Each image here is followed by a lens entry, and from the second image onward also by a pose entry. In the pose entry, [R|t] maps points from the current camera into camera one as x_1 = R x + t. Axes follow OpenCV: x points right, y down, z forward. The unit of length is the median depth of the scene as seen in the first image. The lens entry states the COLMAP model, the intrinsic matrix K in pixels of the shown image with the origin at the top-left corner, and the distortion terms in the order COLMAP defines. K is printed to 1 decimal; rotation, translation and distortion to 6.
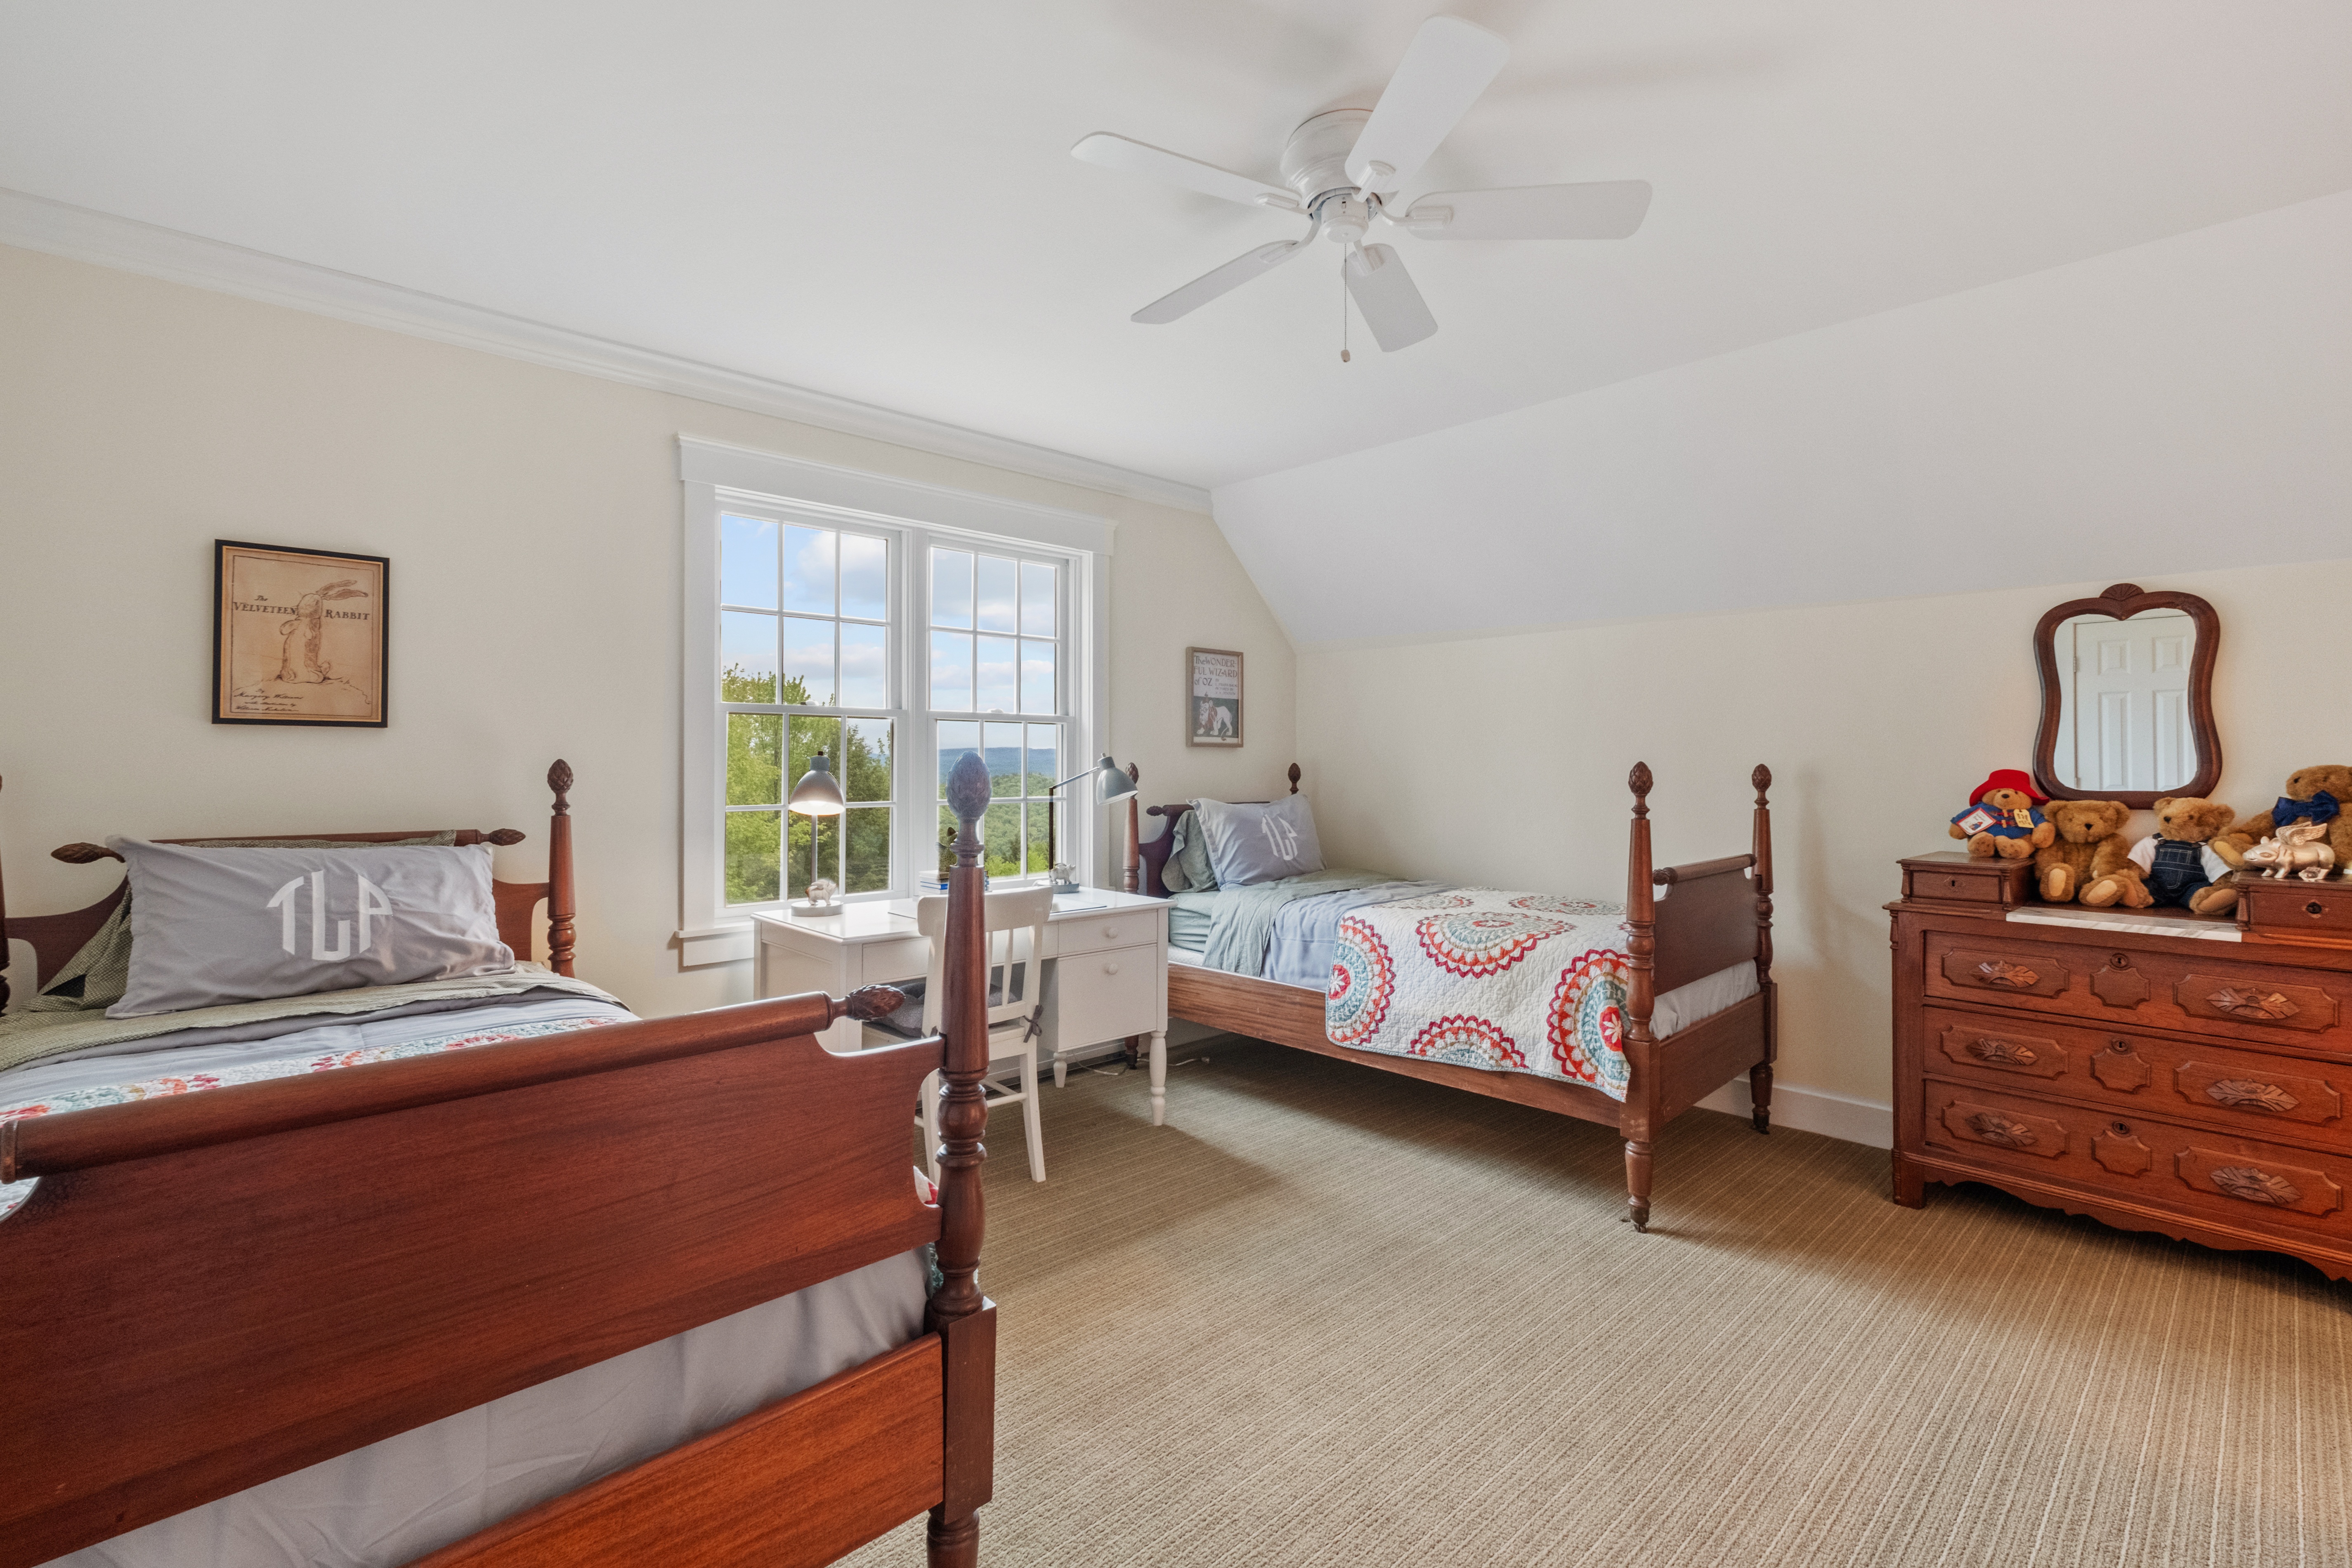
lens RADIAL K [[1031.4, 0, 1176.0], [0, 1031.4, 784.0], [0, 0, 1]] dist [-0.000726, -0.000100]
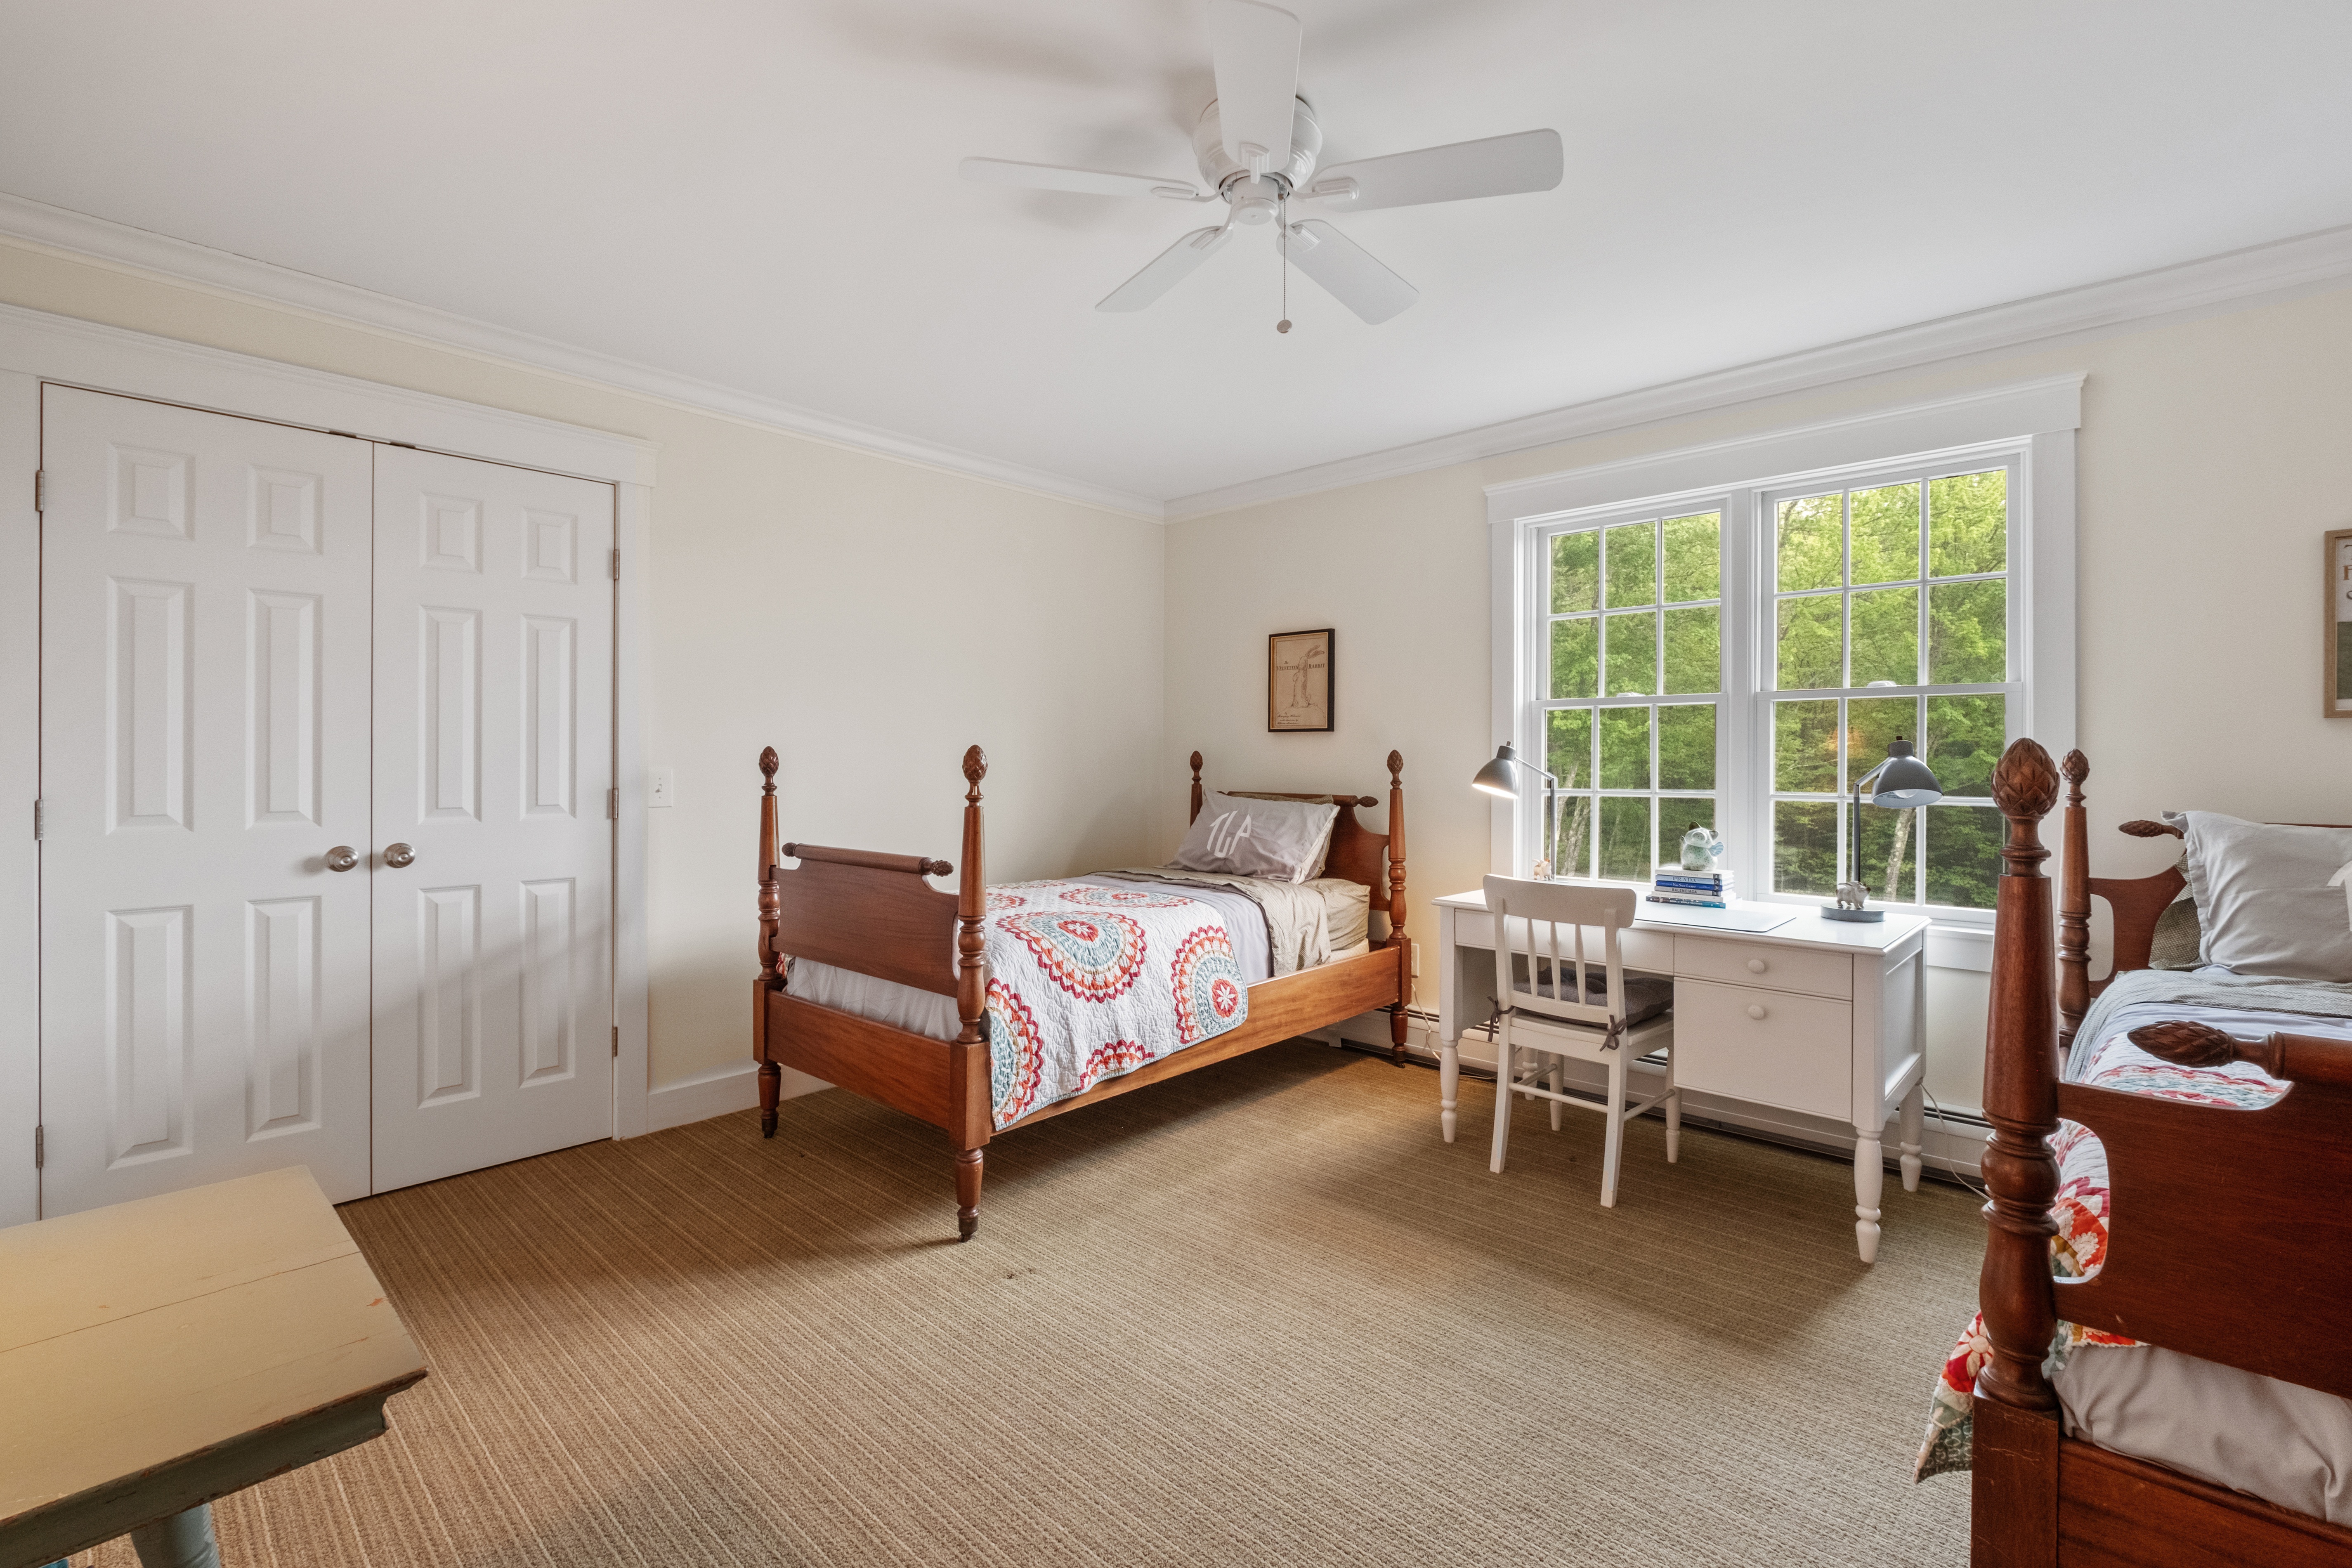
lens RADIAL K [[1031.4, 0, 1176.0], [0, 1031.4, 784.0], [0, 0, 1]] dist [-0.000726, -0.000100]
pose [[0.076030, 0.026963, -0.996741, 0.856089], [-0.016759, 0.999528, 0.025760, -0.009029], [0.996965, 0.014746, 0.076446, 0.626316]]
